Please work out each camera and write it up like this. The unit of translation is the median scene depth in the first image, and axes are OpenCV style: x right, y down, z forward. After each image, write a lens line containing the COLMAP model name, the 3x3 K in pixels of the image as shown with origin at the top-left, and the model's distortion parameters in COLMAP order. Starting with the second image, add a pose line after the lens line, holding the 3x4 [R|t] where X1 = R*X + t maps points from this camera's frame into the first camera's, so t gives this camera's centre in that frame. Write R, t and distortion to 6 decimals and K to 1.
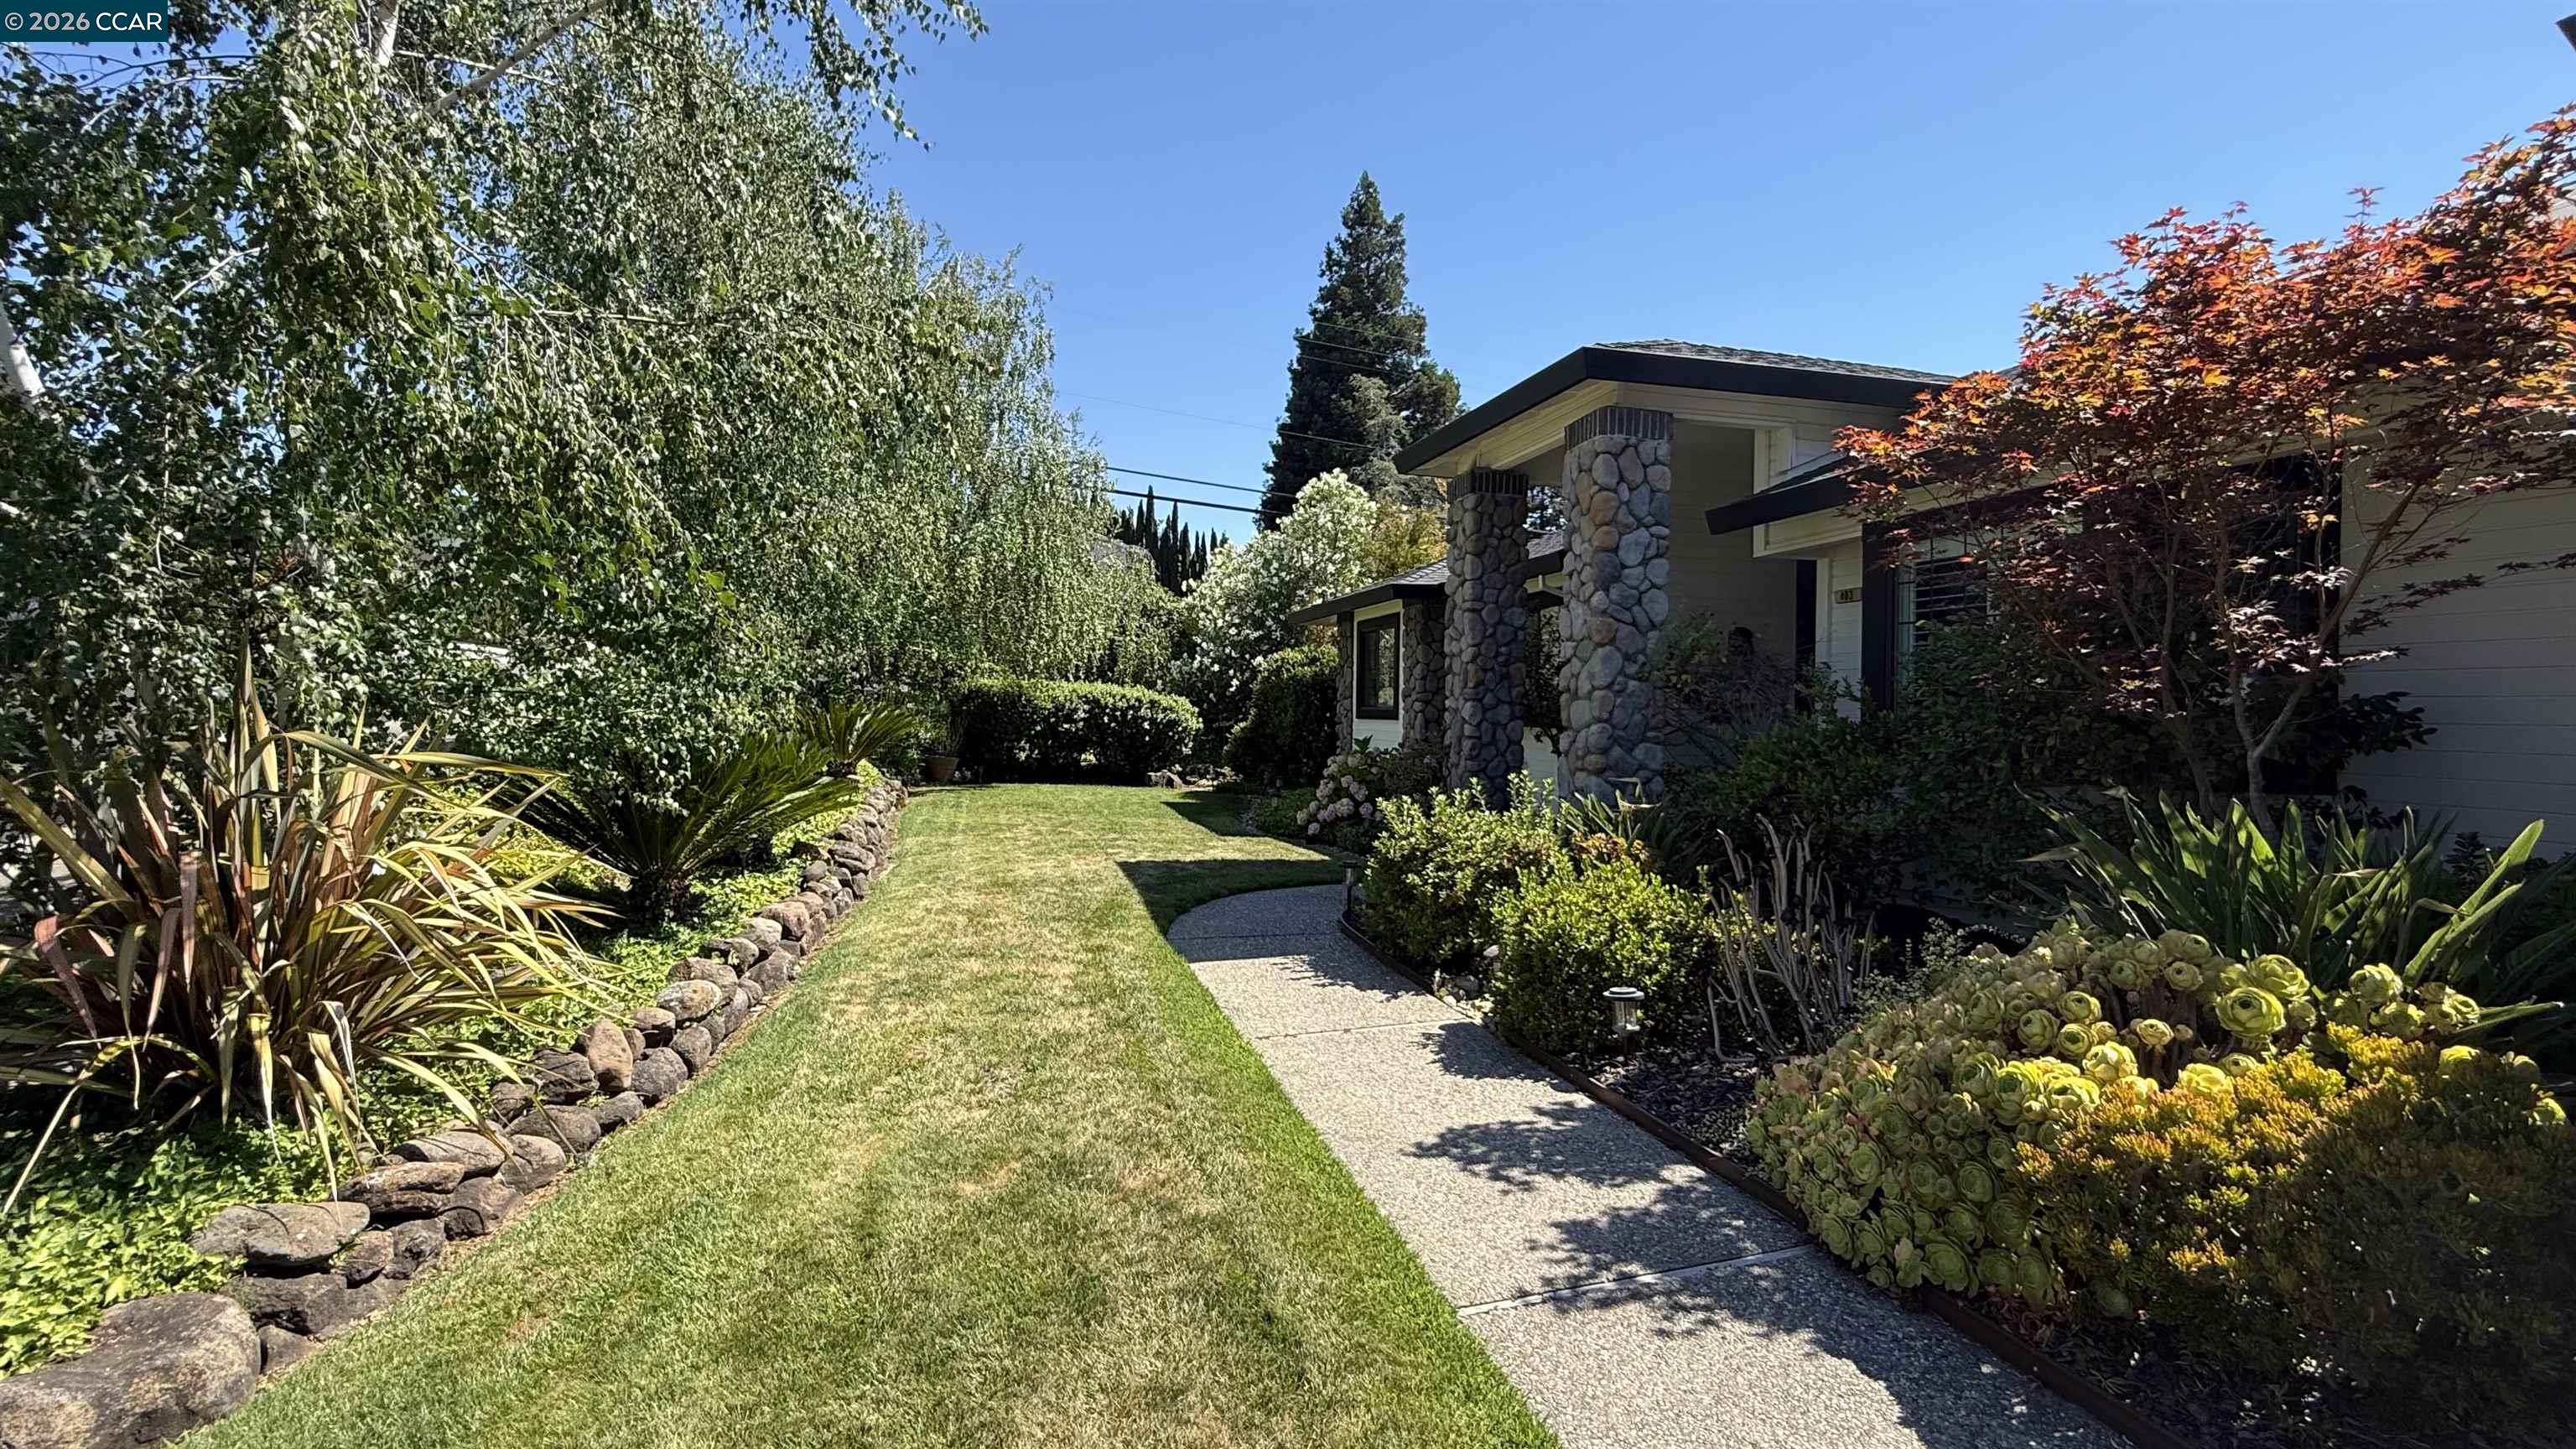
lens RADIAL K [[1140.5, 0, 1281.1], [0, 1140.5, 718.1], [0, 0, 1]] dist [0.001637, -0.000550]
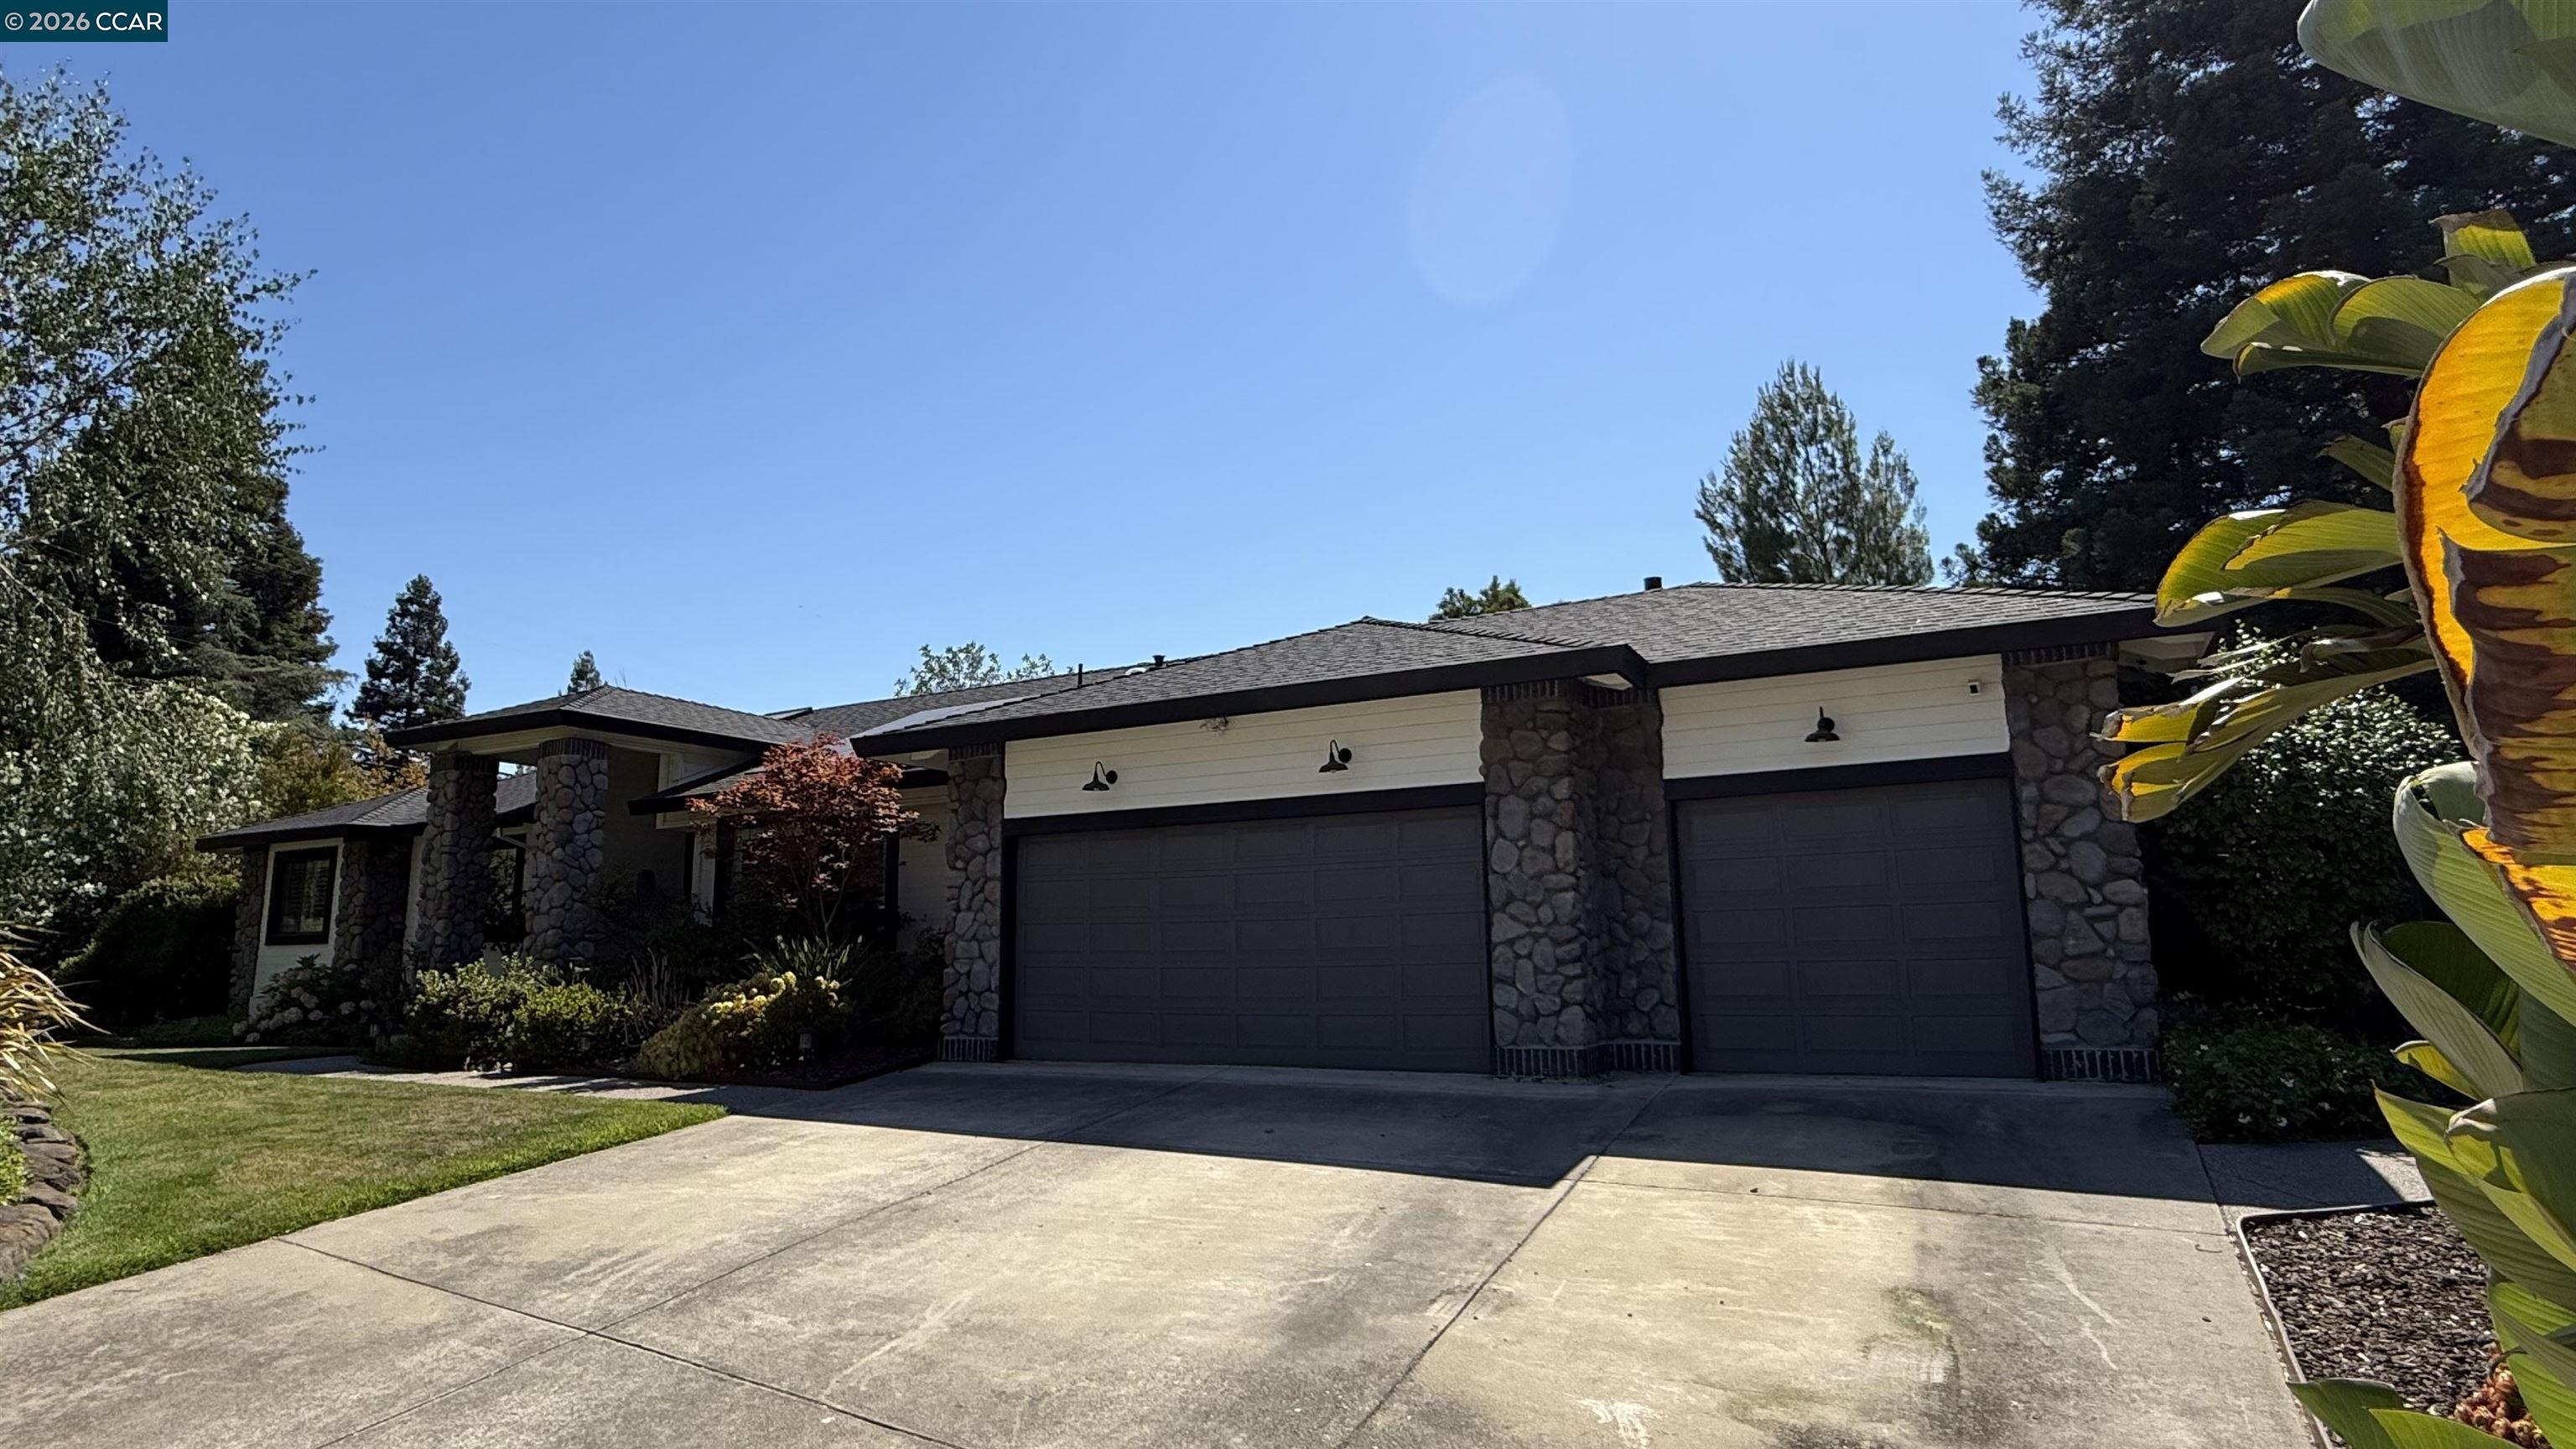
lens RADIAL K [[1356.9, 0, 1276.4], [0, 1356.9, 736.1], [0, 0, 1]] dist [-0.001618, -0.000894]
pose [[0.687431, 0.097795, 0.719635, -0.433338], [0.025900, 0.986961, -0.158863, 0.066779], [-0.725787, 0.127846, 0.675935, -1.094004]]
